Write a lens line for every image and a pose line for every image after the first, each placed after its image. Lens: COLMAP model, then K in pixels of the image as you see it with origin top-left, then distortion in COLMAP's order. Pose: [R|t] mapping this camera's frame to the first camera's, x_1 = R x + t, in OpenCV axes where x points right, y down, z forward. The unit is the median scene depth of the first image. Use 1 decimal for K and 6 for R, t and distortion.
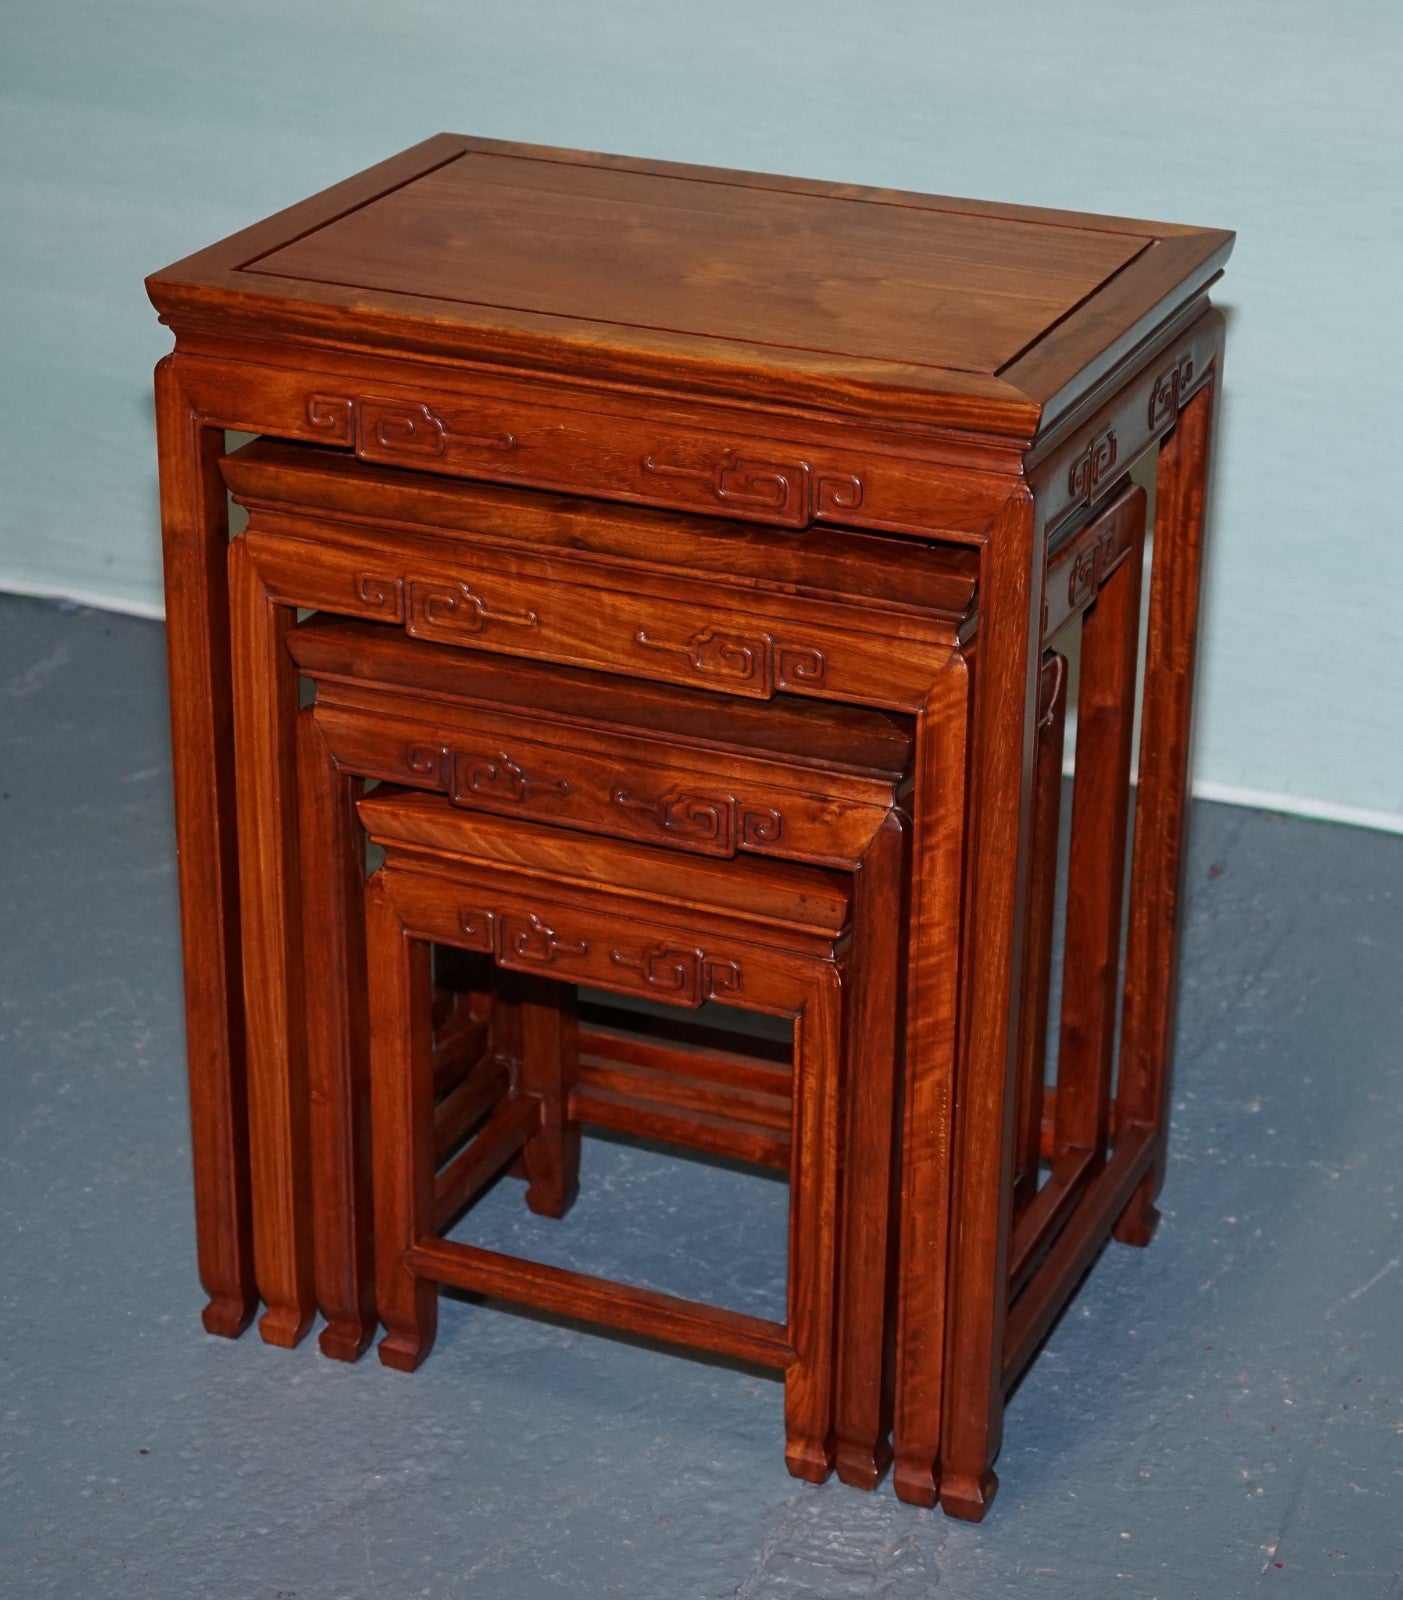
lens RADIAL K [[3749.1, 0, 701.5], [0, 3749.1, 800.0], [0, 0, 1]] dist [0.031043, 0.187067]
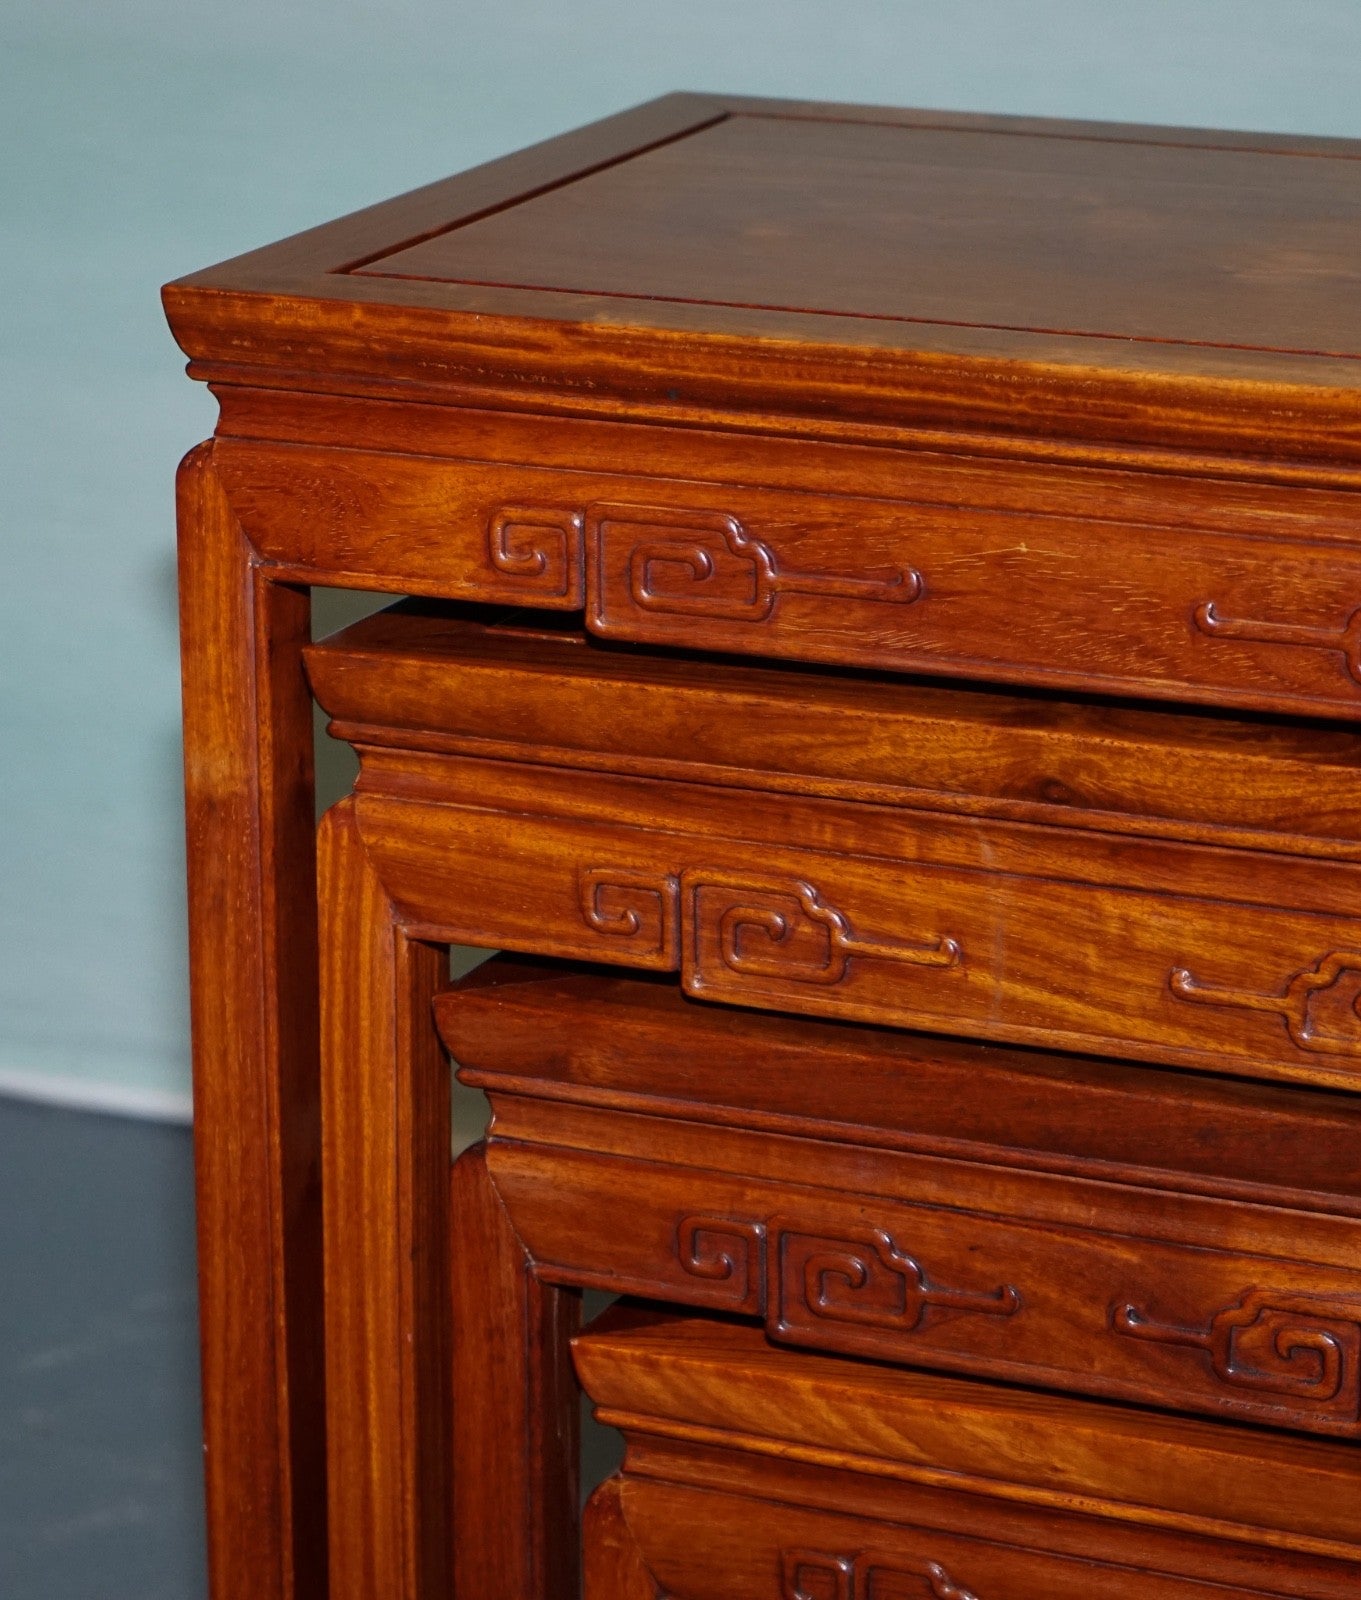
lens RADIAL K [[5055.7, 0, 680.5], [0, 5055.7, 800.0], [0, 0, 1]] dist [-0.021033, -0.438118]
pose [[0.999918, -0.011523, -0.005553, -0.075367], [0.010712, 0.991629, -0.128677, 0.016475], [0.006989, 0.128607, 0.991671, 0.337460]]
